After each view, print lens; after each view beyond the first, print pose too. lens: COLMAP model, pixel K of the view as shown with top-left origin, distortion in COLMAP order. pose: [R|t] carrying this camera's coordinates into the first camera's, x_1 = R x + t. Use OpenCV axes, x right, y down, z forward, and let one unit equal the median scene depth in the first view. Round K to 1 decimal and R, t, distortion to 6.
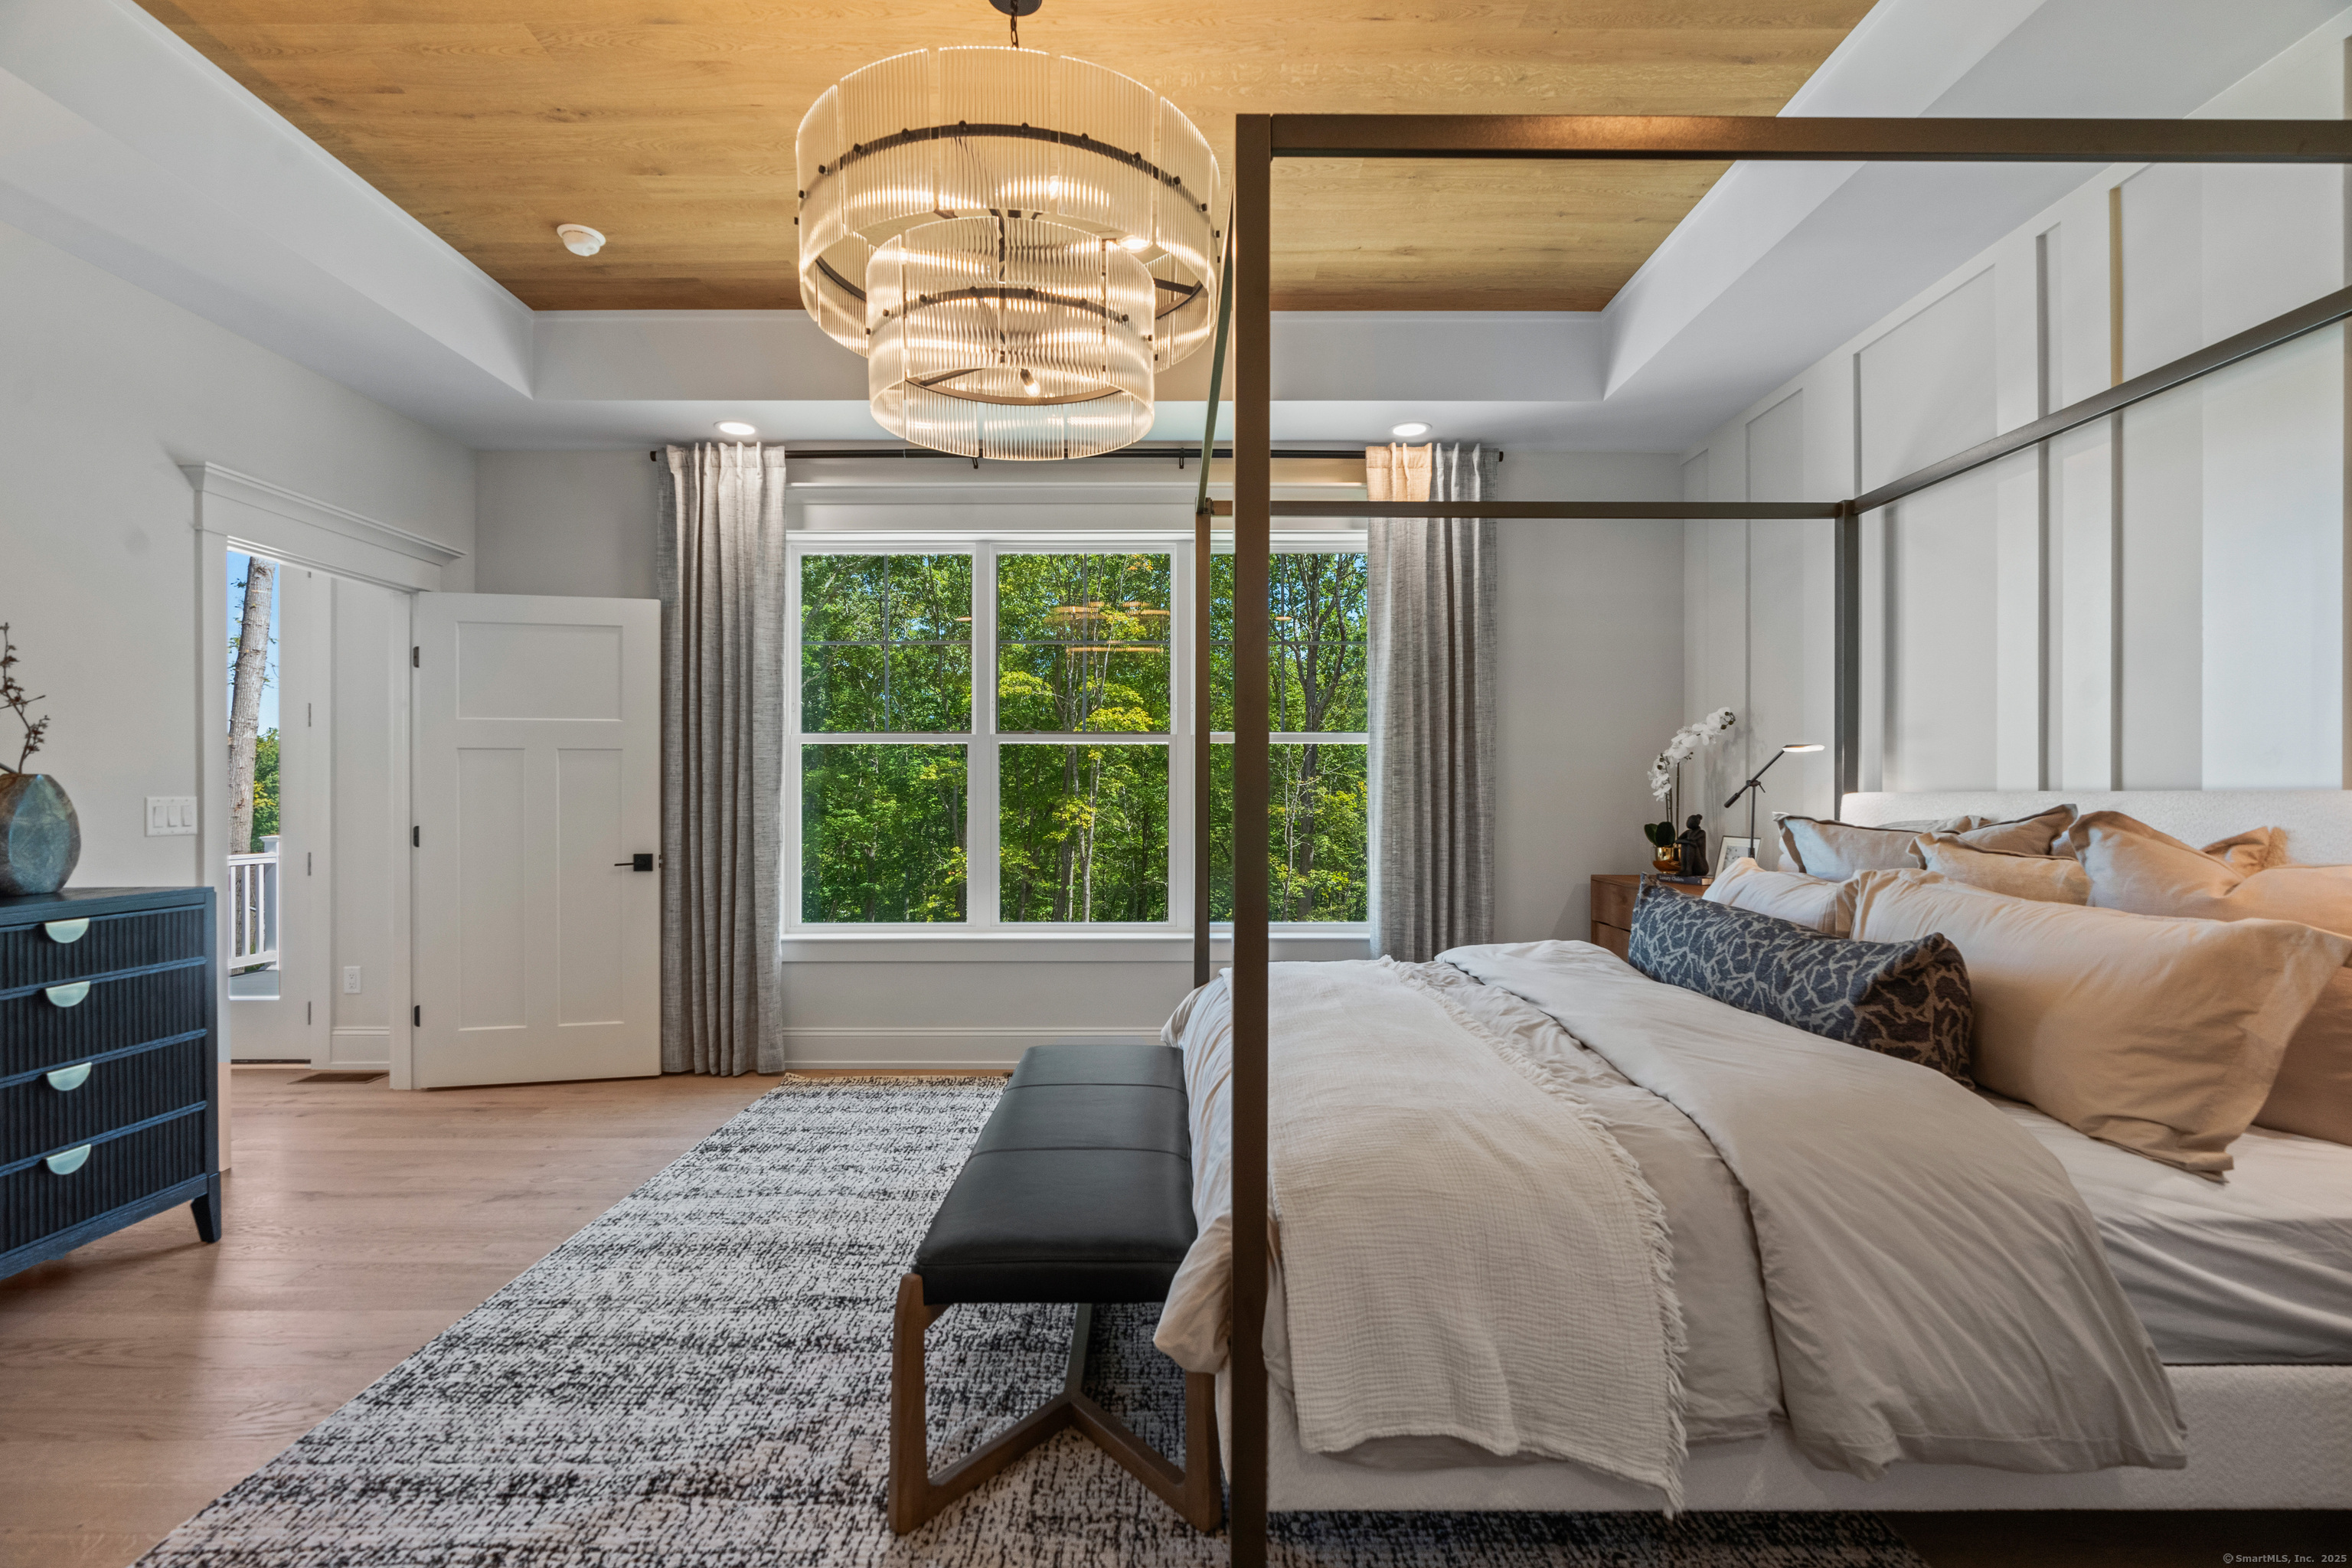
lens RADIAL K [[1073.2, 0, 1172.8], [0, 1073.2, 792.6], [0, 0, 1]] dist [-0.009457, 0.004716]
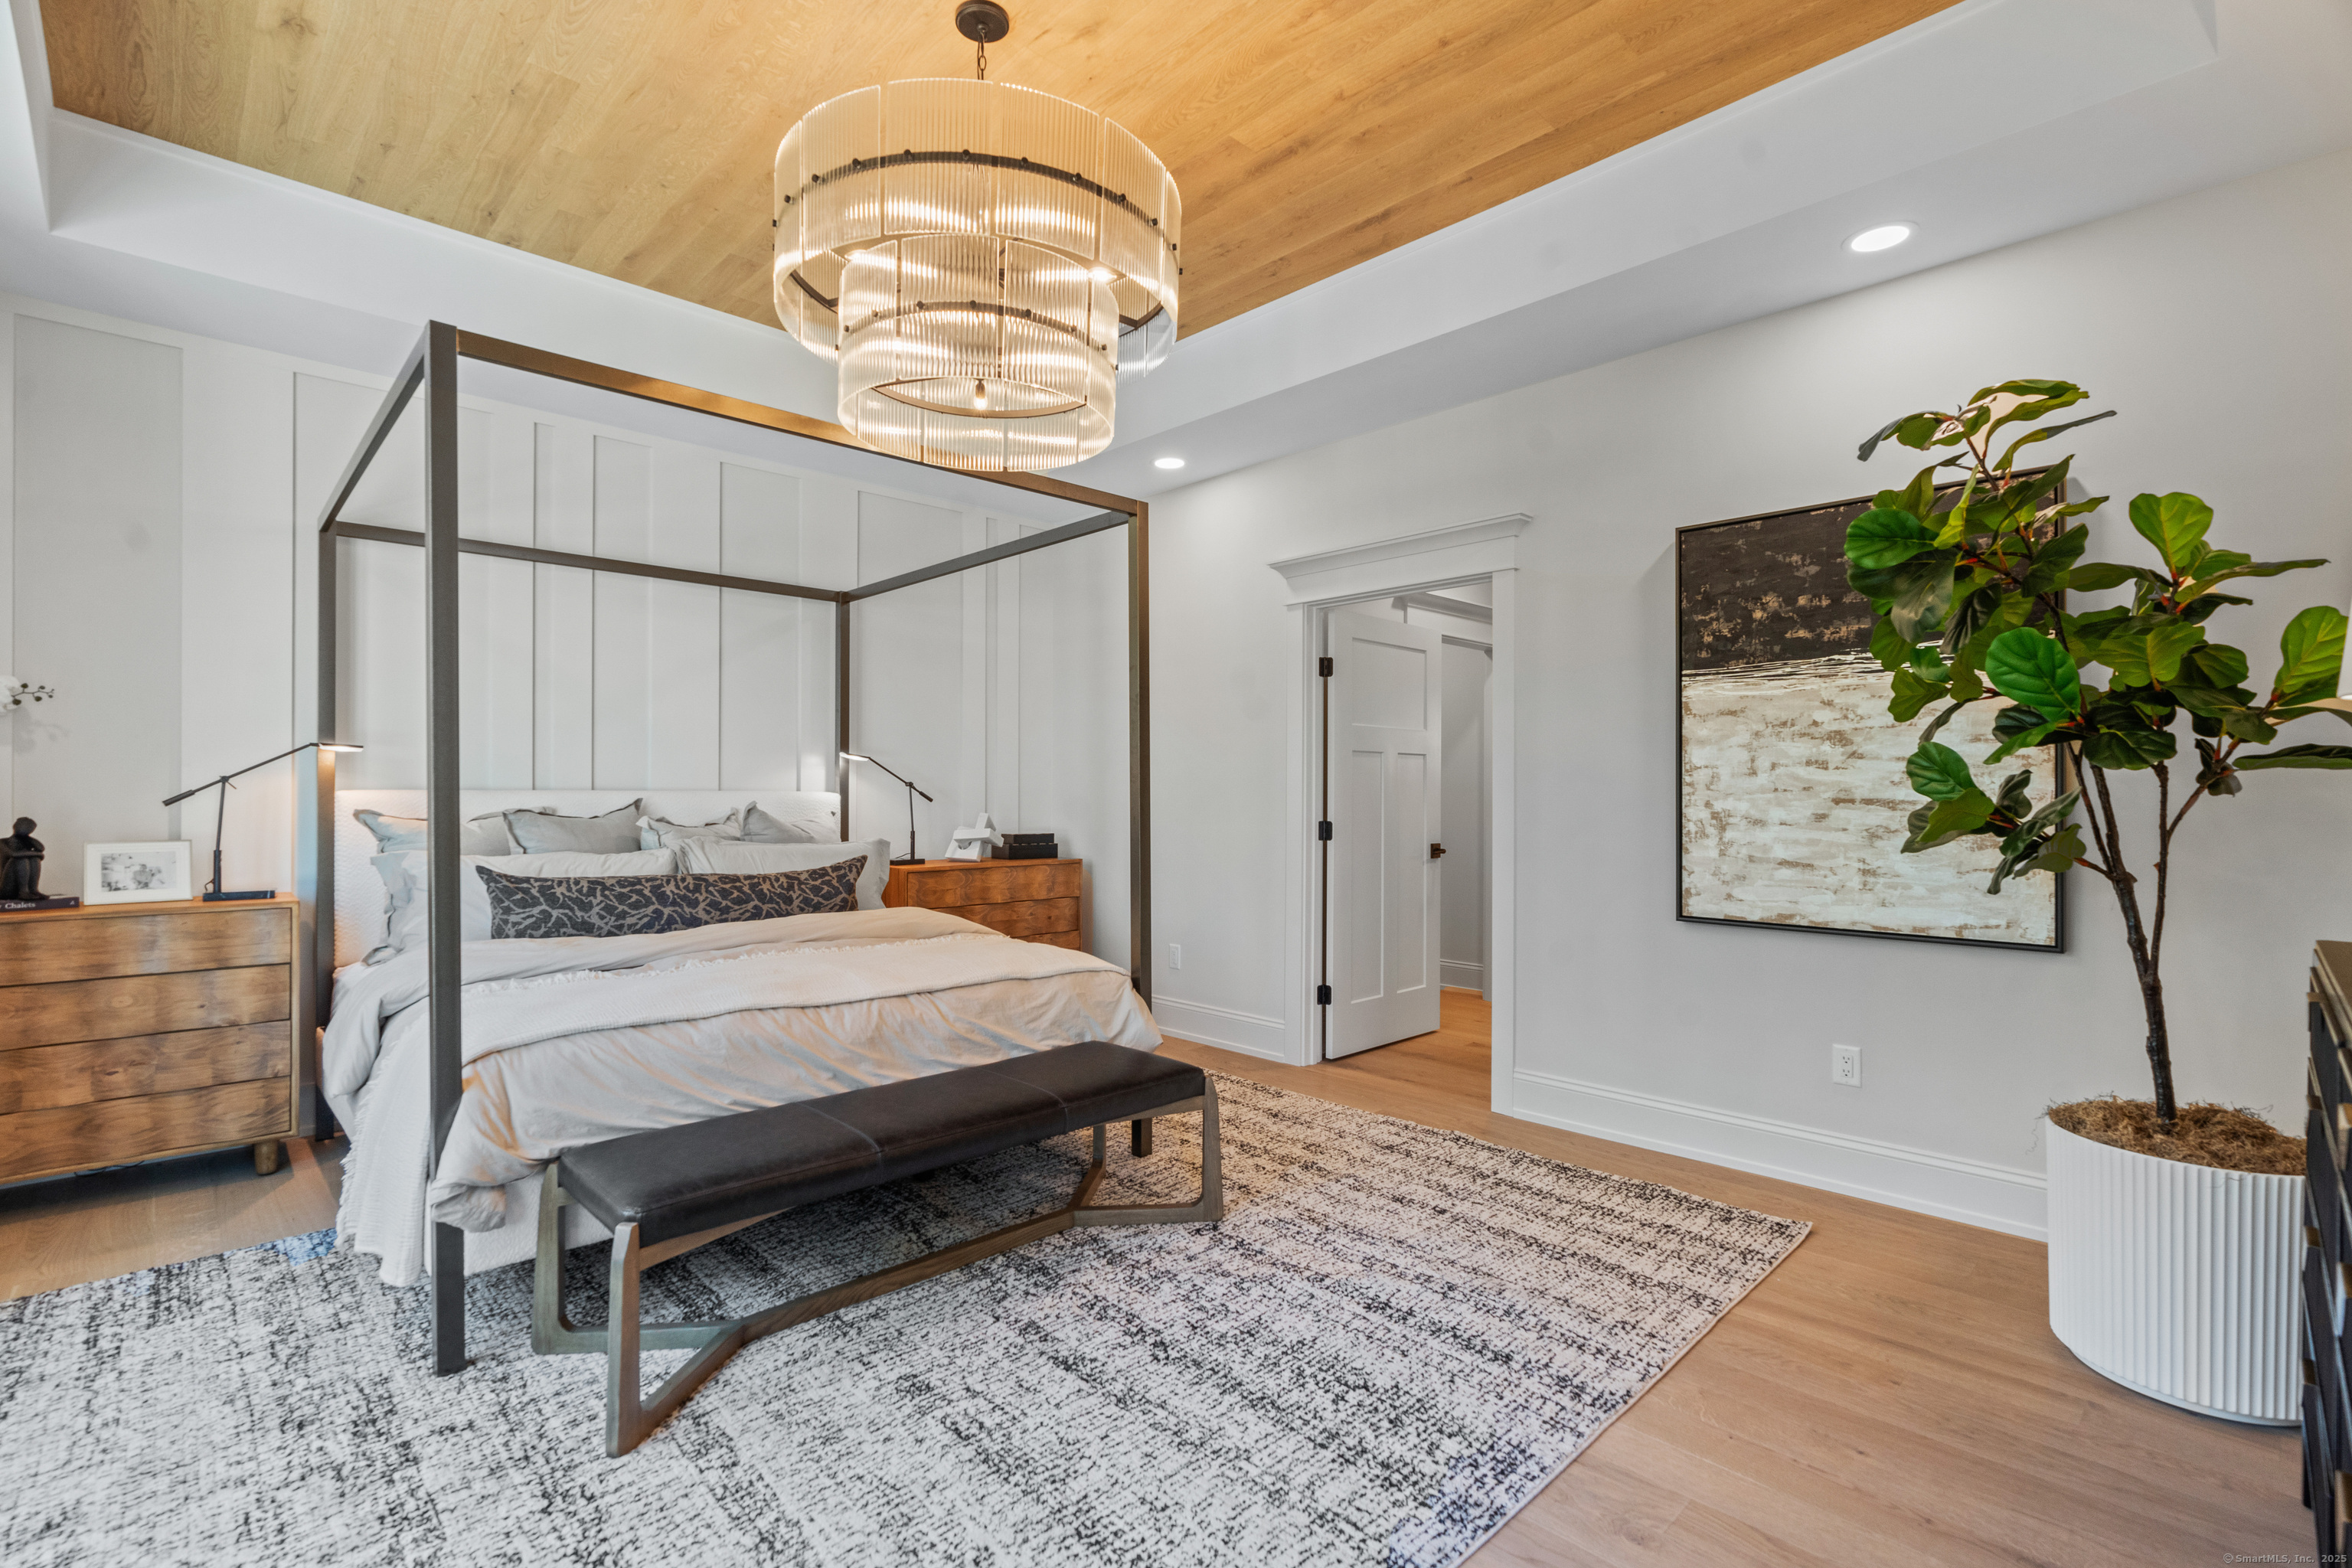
lens RADIAL K [[1073.2, 0, 1172.2], [0, 1073.2, 793.3], [0, 0, 1]] dist [-0.009457, 0.004716]
pose [[-0.691186, -0.000212, 0.722677, -1.207745], [-0.004969, 0.999978, -0.004459, 0.008775], [-0.722660, -0.006673, -0.691172, 1.869404]]
